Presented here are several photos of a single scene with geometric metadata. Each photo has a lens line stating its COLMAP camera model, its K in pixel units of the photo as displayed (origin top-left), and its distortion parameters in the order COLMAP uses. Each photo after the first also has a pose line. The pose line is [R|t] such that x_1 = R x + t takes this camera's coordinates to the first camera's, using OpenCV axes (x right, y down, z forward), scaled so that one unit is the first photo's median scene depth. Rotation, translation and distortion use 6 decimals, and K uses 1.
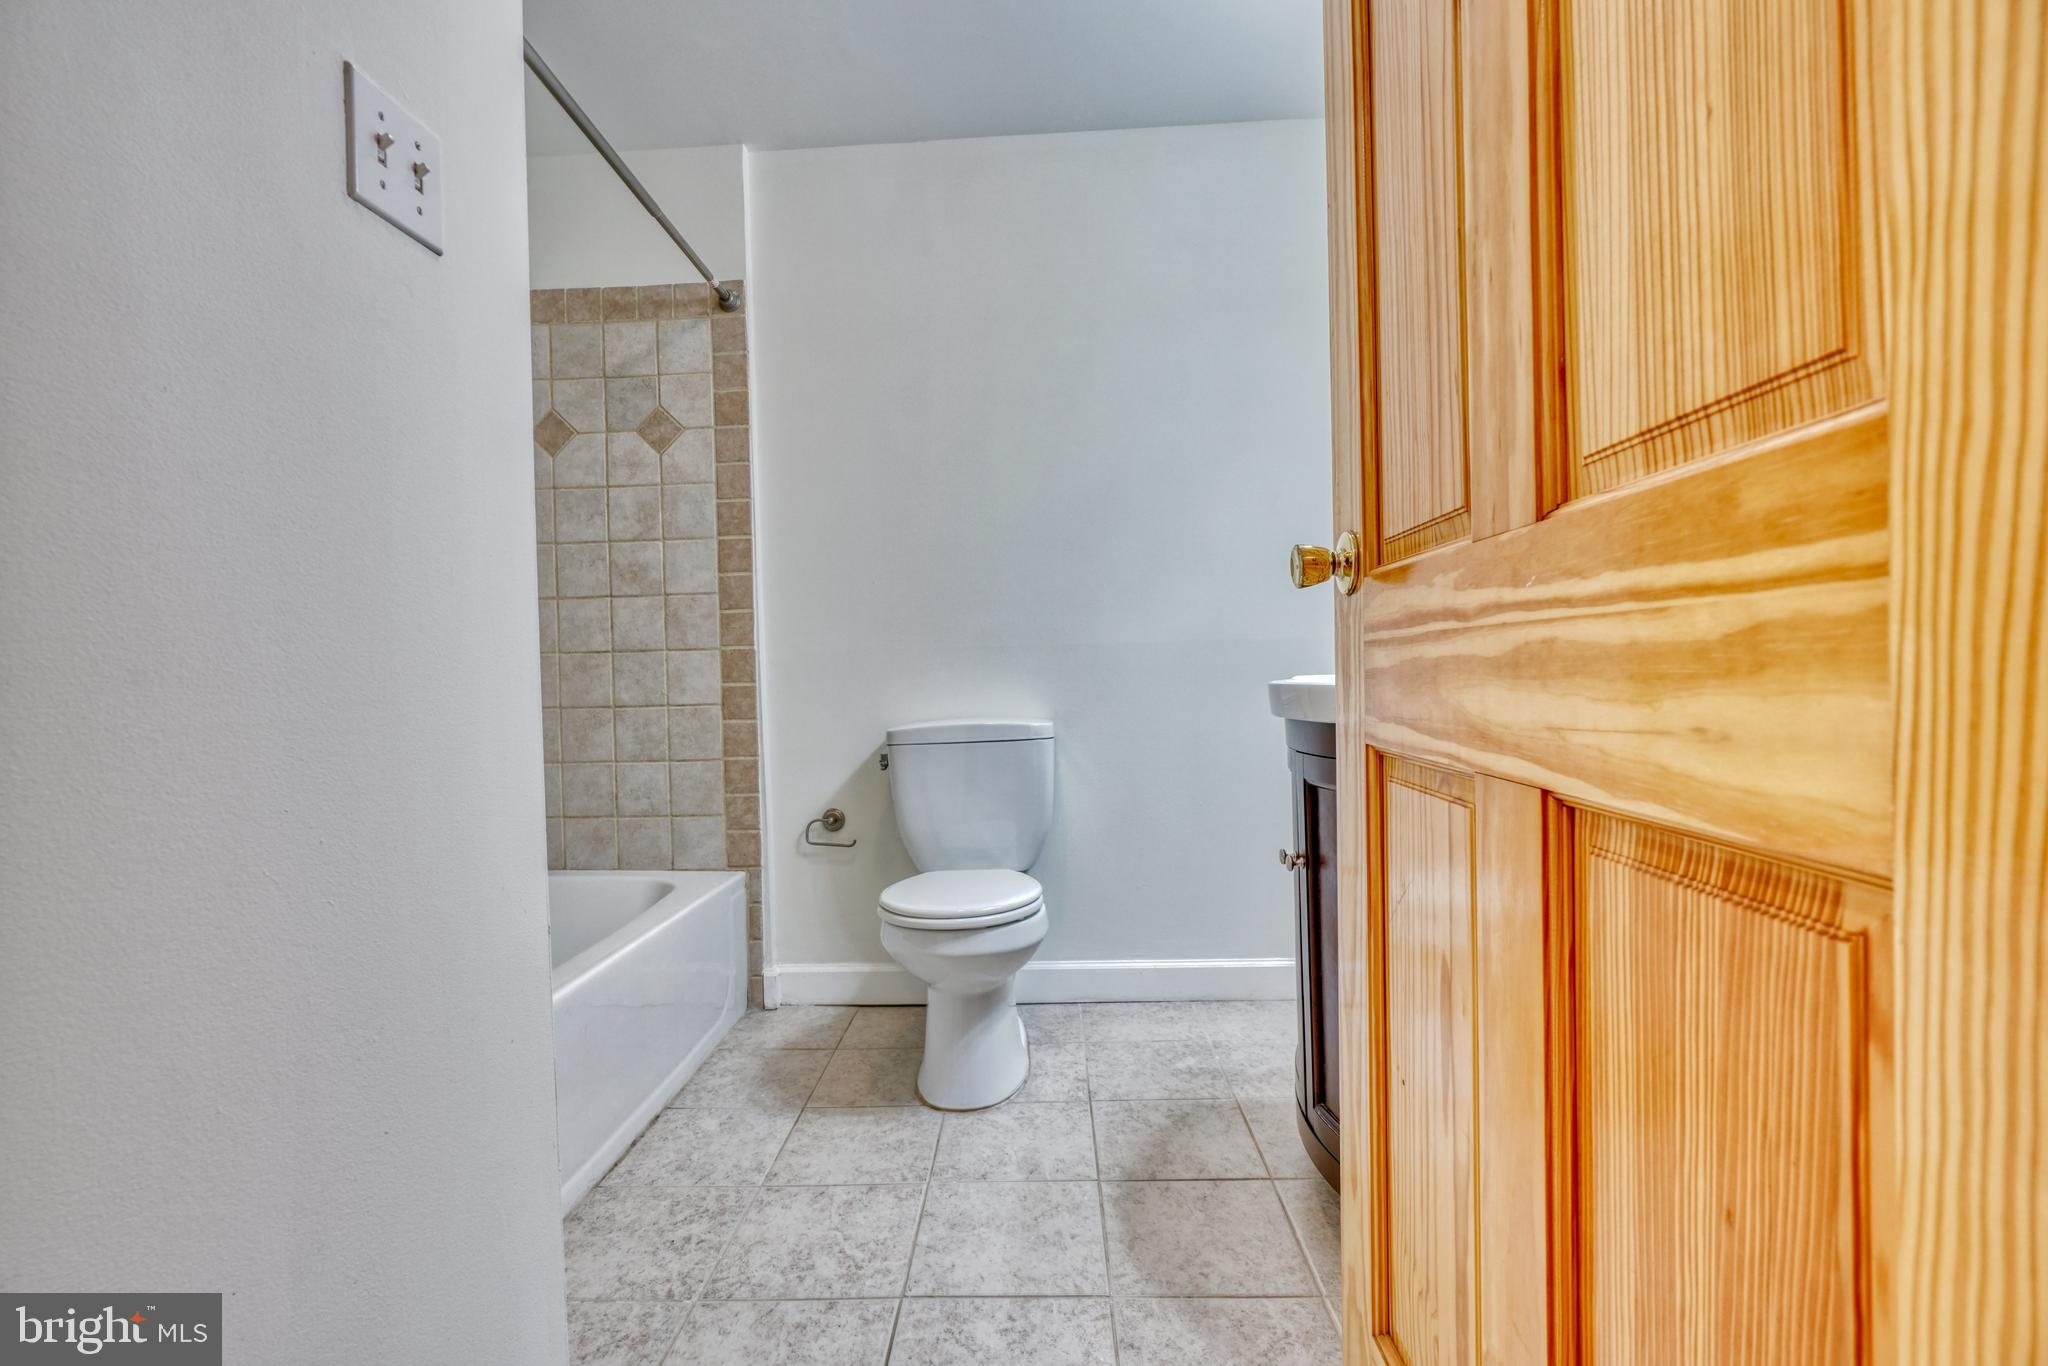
lens RADIAL K [[938.7, 0, 1022.4], [0, 938.7, 689.1], [0, 0, 1]] dist [-0.011788, 0.005565]
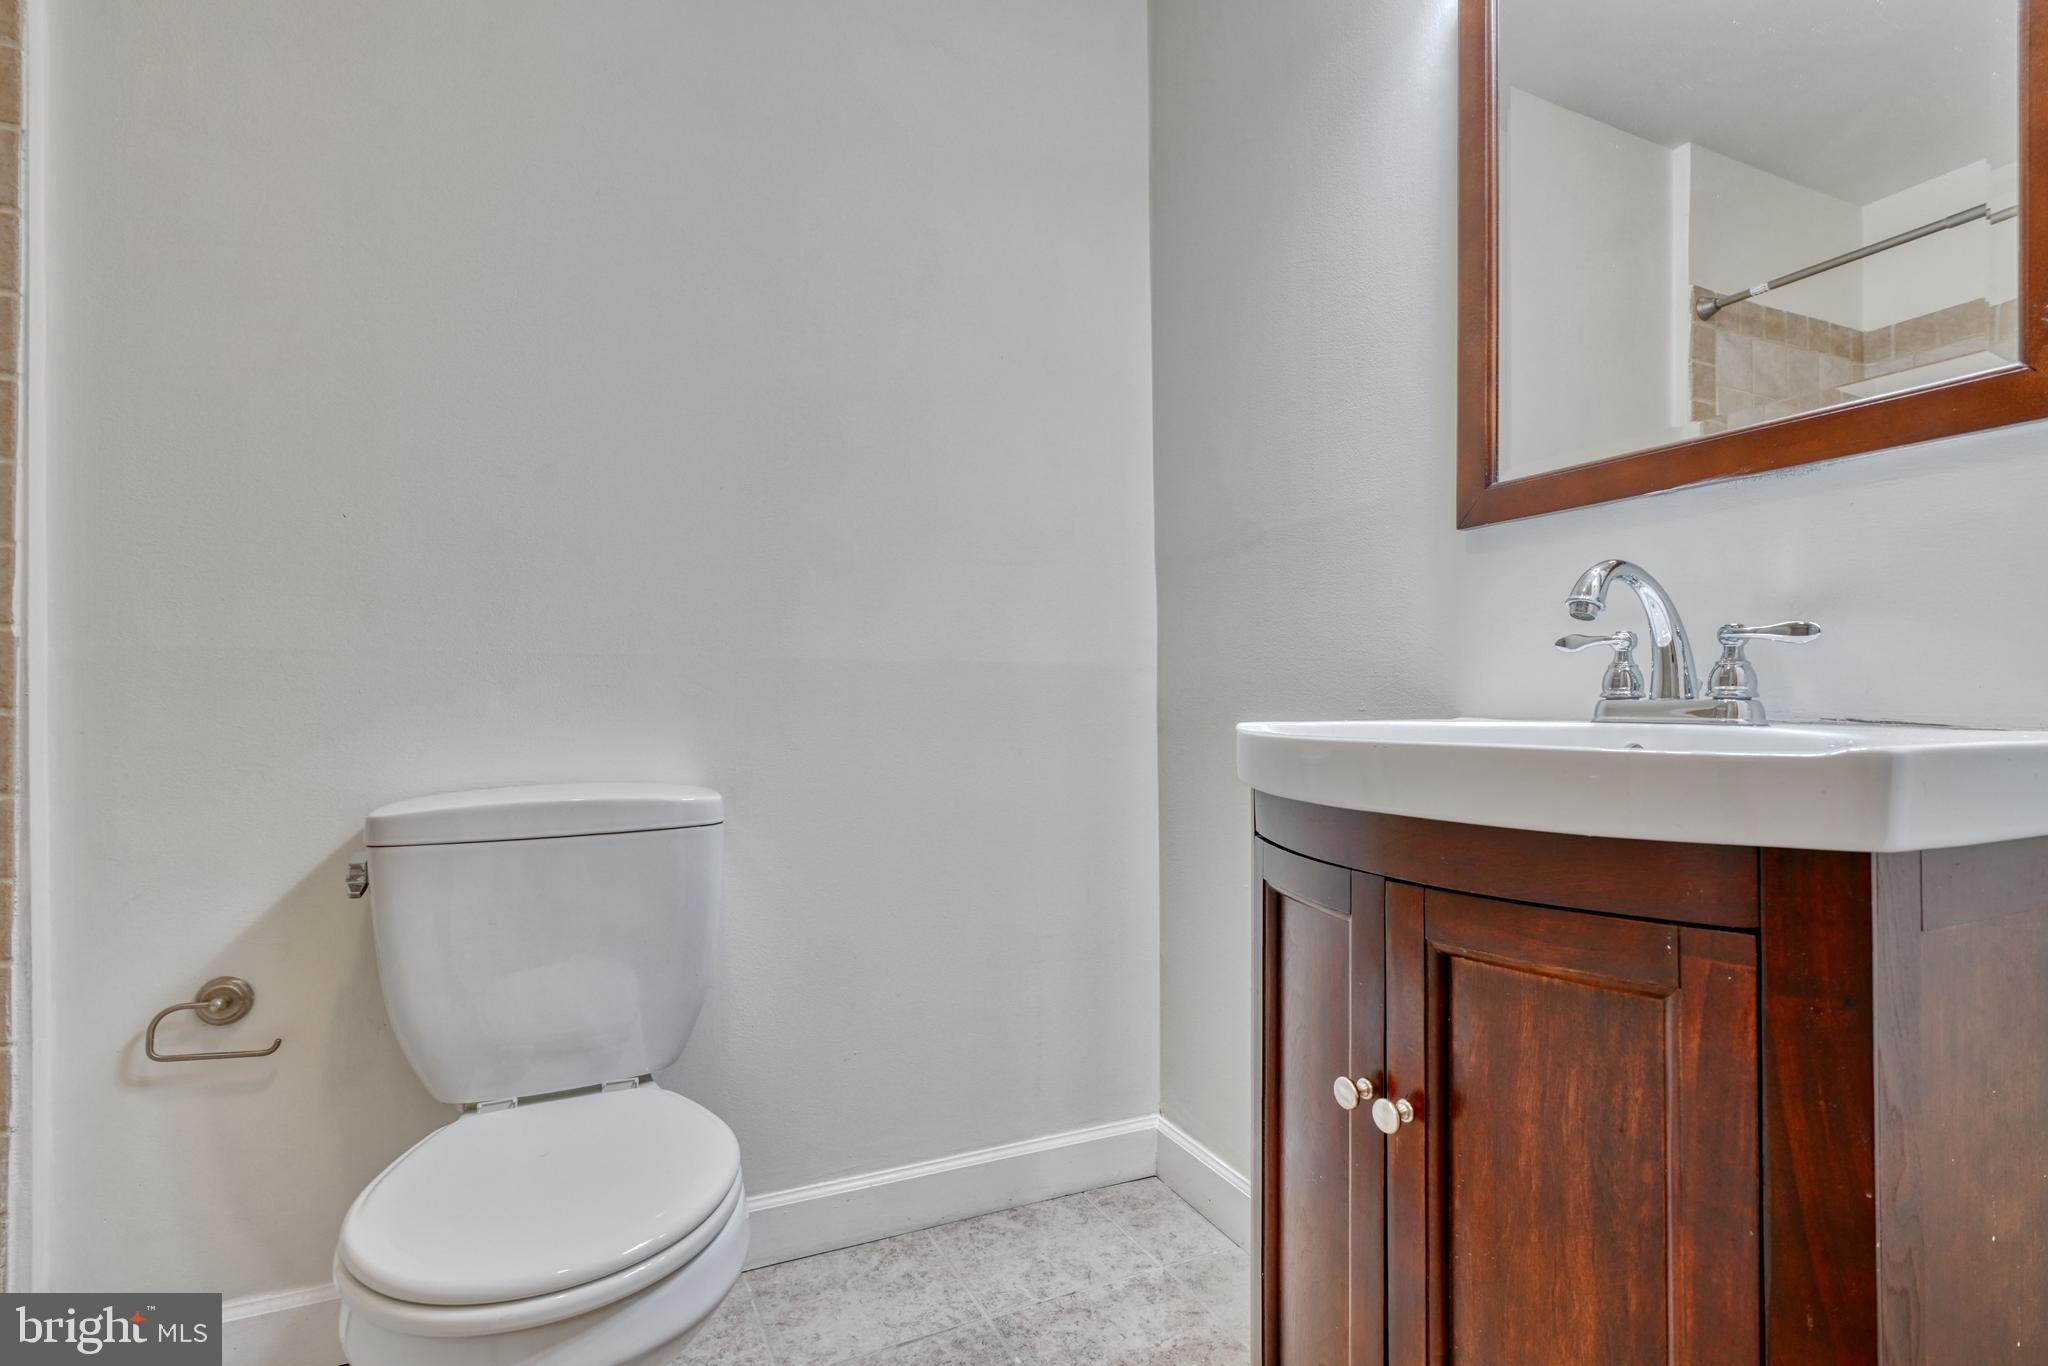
lens RADIAL K [[938.7, 0, 1019.0], [0, 938.7, 699.6], [0, 0, 1]] dist [-0.011788, 0.005565]
pose [[0.890988, 0.031513, 0.452932, -0.063395], [-0.014412, 0.999049, -0.041159, -0.000449], [-0.453798, 0.030145, 0.890594, 0.405931]]
